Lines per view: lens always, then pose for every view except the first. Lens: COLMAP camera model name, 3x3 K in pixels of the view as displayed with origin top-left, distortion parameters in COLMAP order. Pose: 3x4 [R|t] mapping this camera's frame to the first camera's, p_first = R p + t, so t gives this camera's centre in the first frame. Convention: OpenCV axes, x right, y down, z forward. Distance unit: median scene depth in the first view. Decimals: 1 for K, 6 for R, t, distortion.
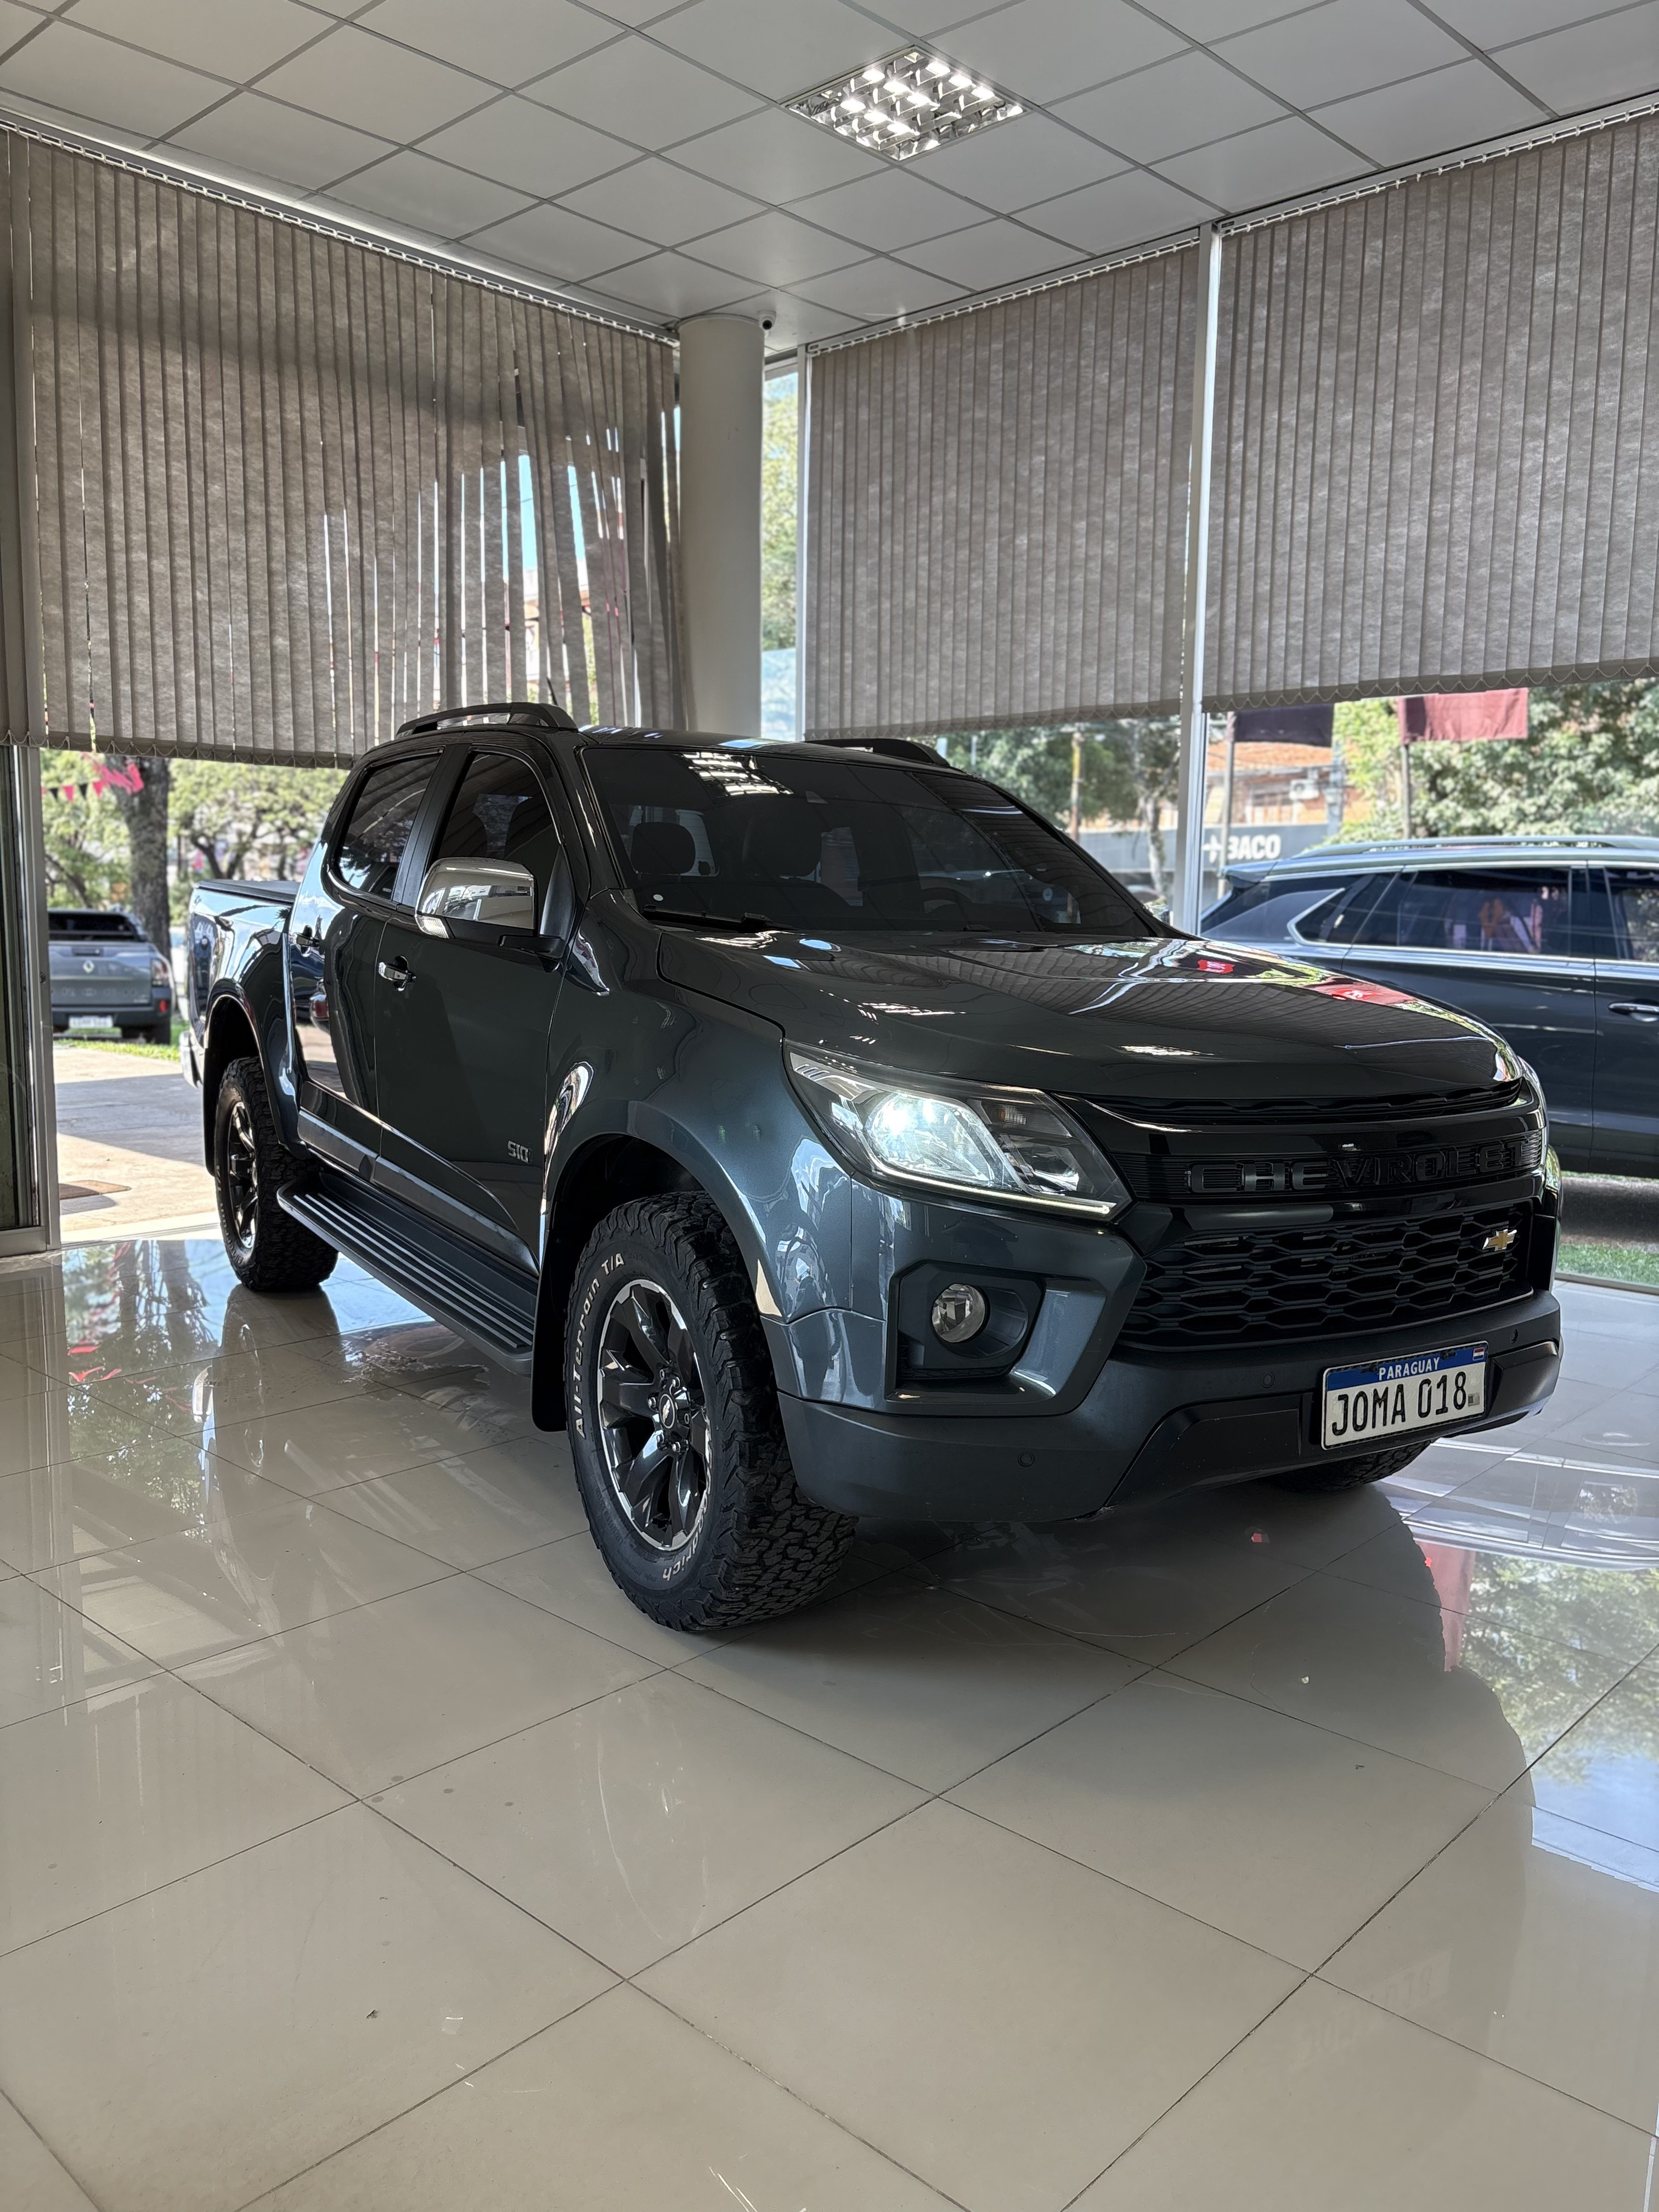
lens RADIAL K [[1703.3, 0, 844.4], [0, 1703.3, 1149.0], [0, 0, 1]] dist [0.010759, -0.014307]
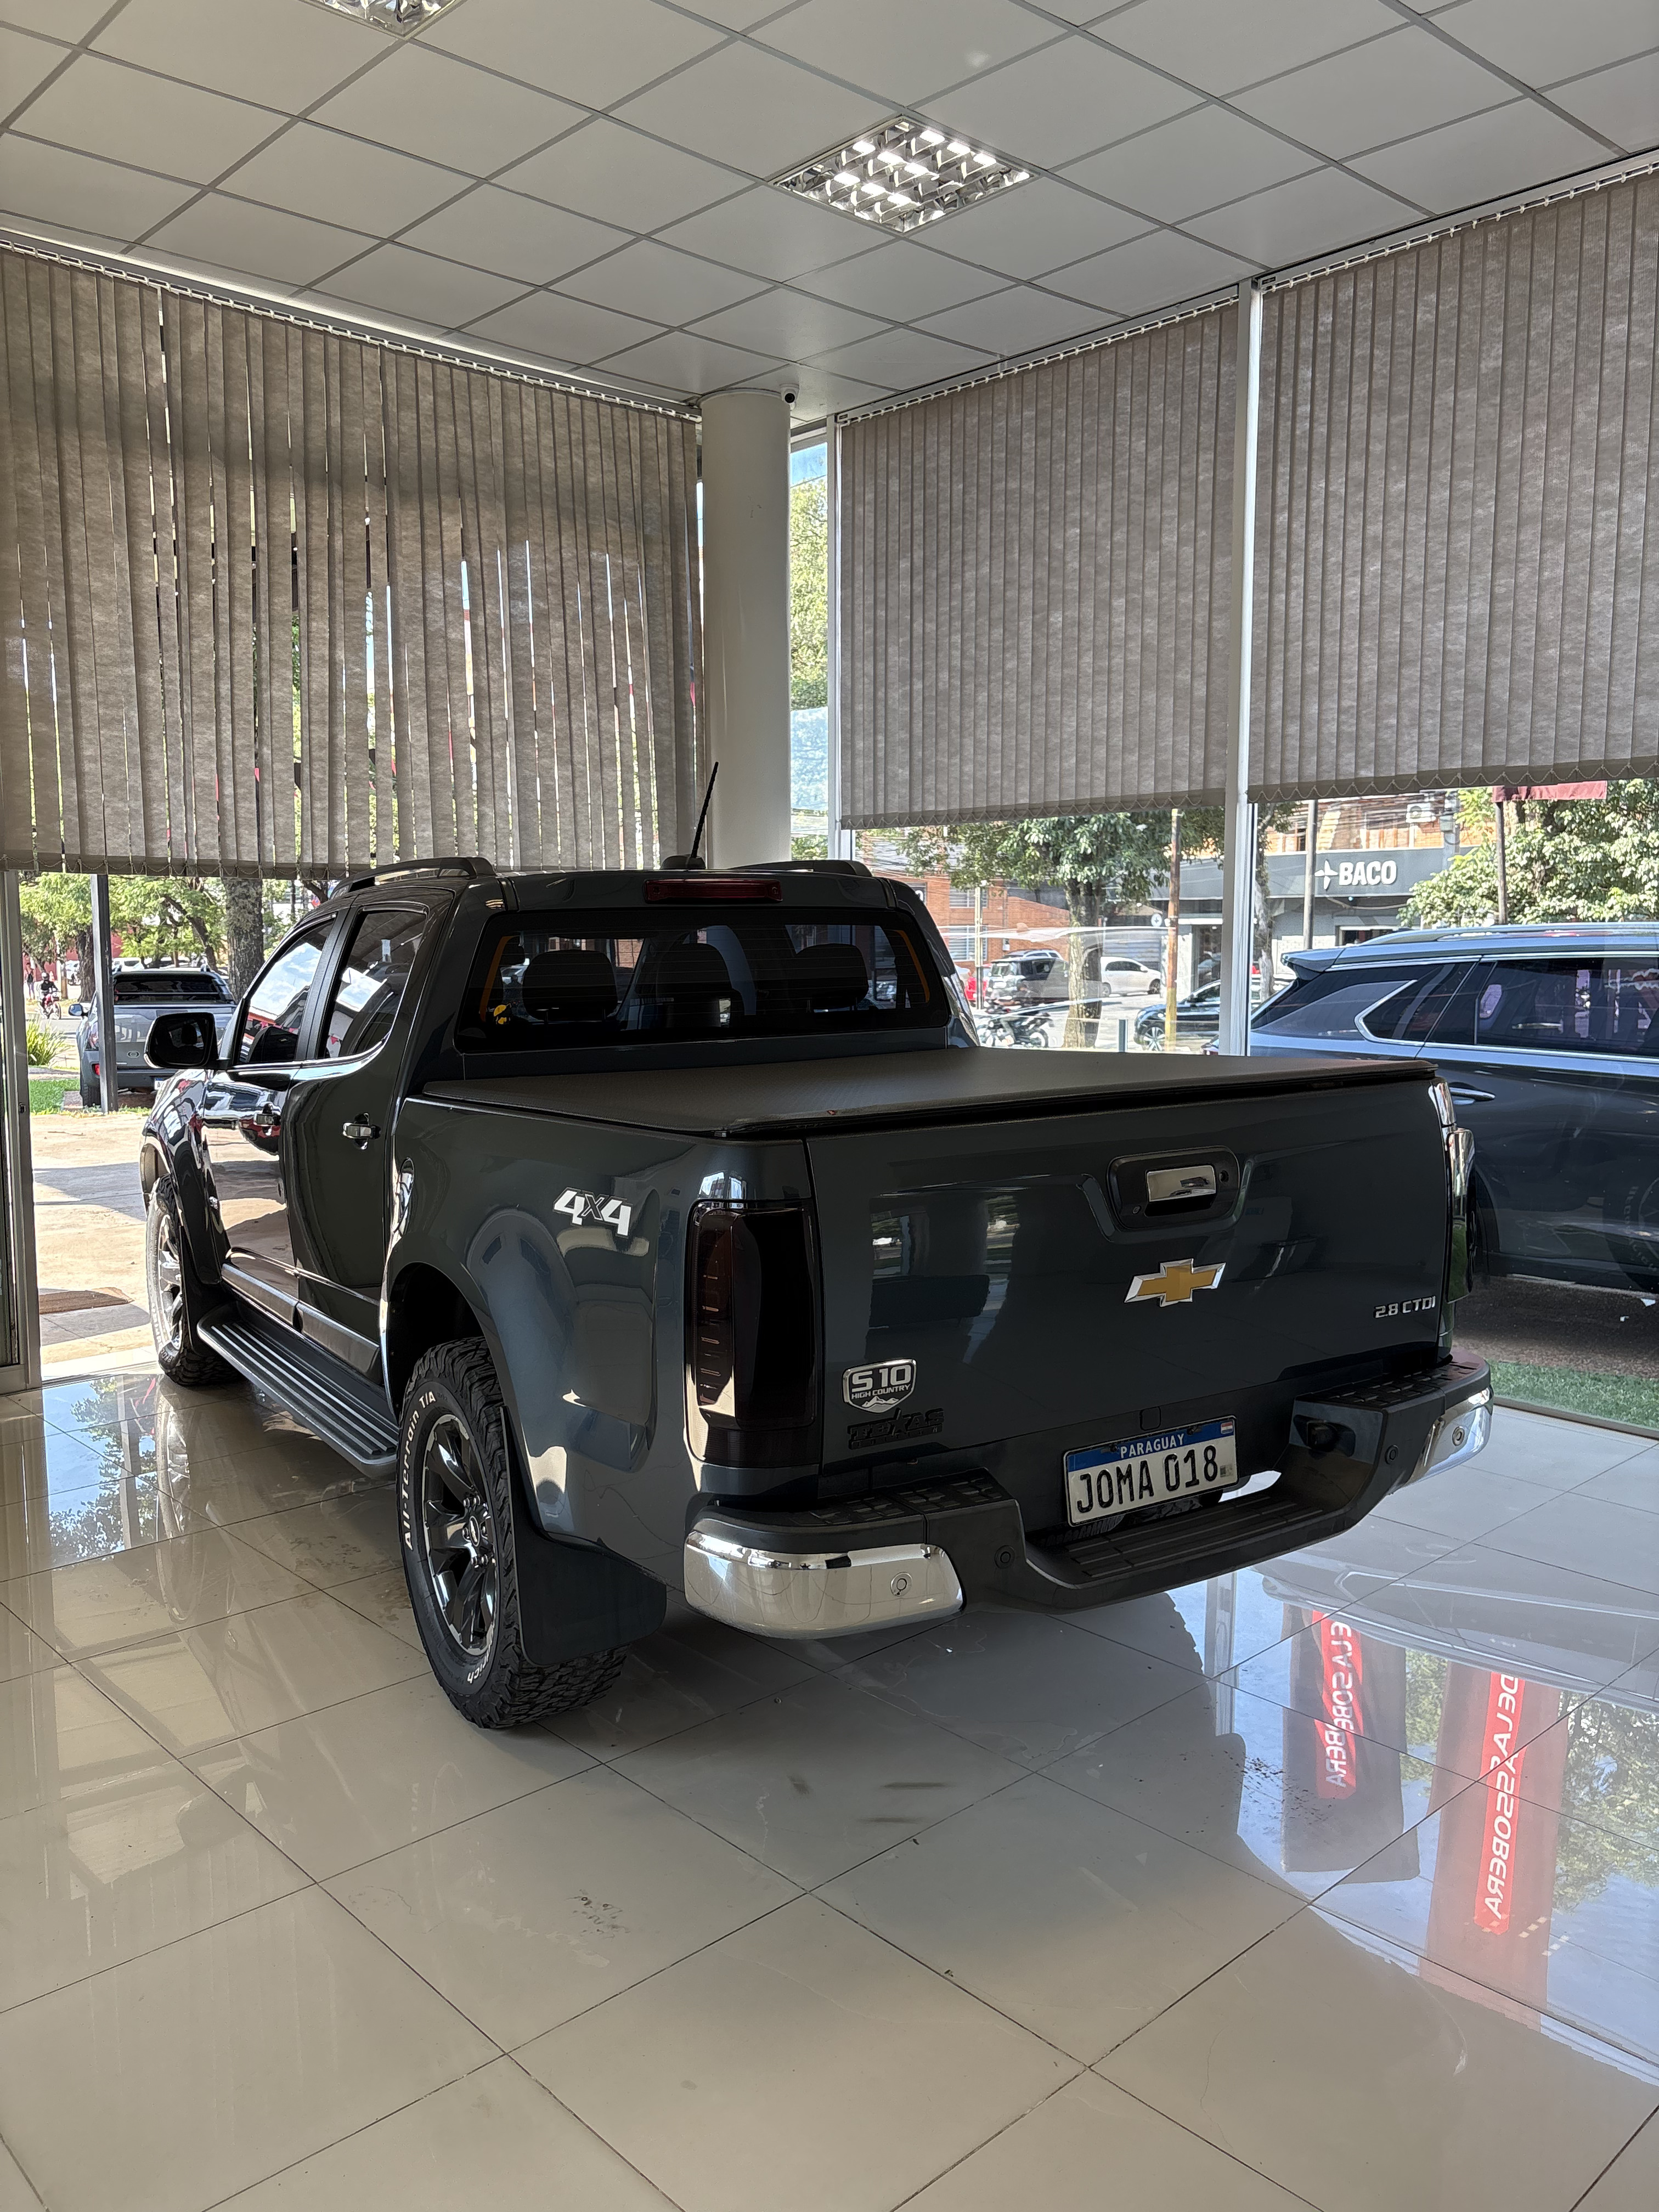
lens RADIAL K [[1703.3, 0, 832.4], [0, 1703.3, 1129.7], [0, 0, 1]] dist [0.010759, -0.014307]
pose [[0.997235, -0.004397, -0.074181, 0.055178], [0.002581, 0.999695, -0.024567, -0.059243], [0.074266, 0.024308, 0.996942, 0.071074]]
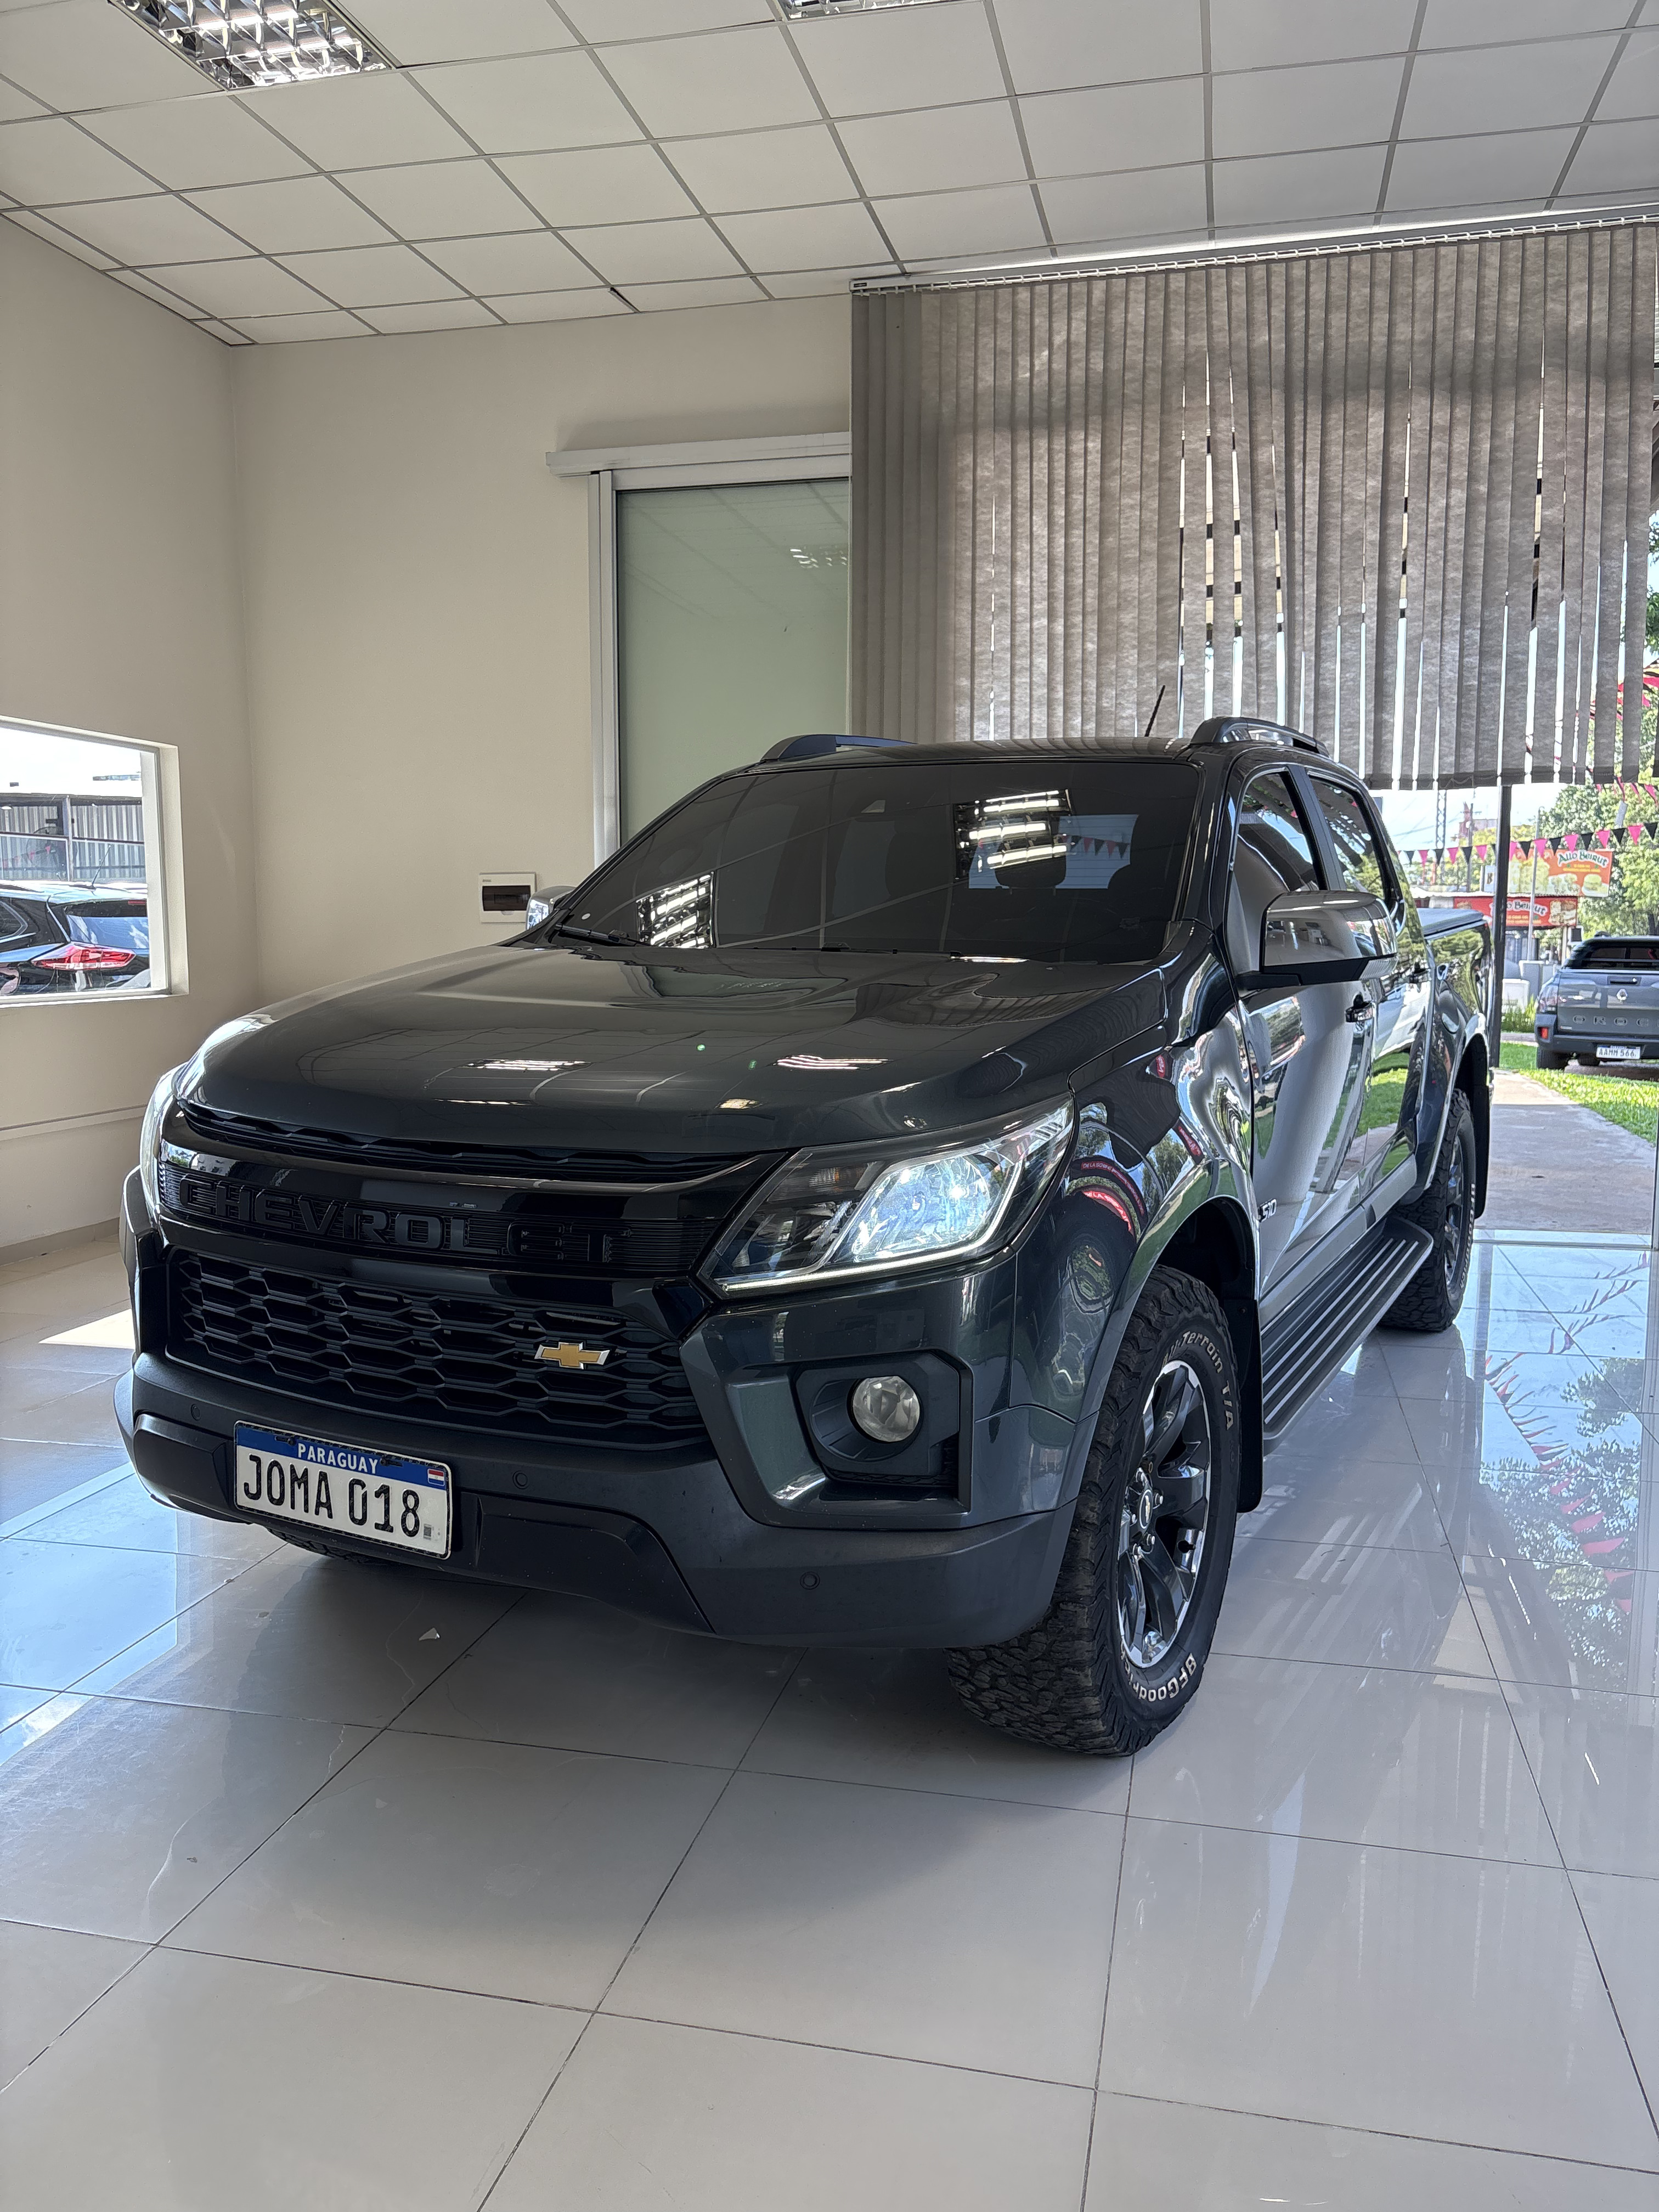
lens RADIAL K [[1703.3, 0, 808.7], [0, 1703.3, 1140.7], [0, 0, 1]] dist [0.010759, -0.014307]
pose [[0.523430, 0.077244, -0.848560, 0.453102], [-0.097157, 0.994798, 0.030625, -0.026955], [0.846511, 0.066414, 0.528212, 0.285090]]
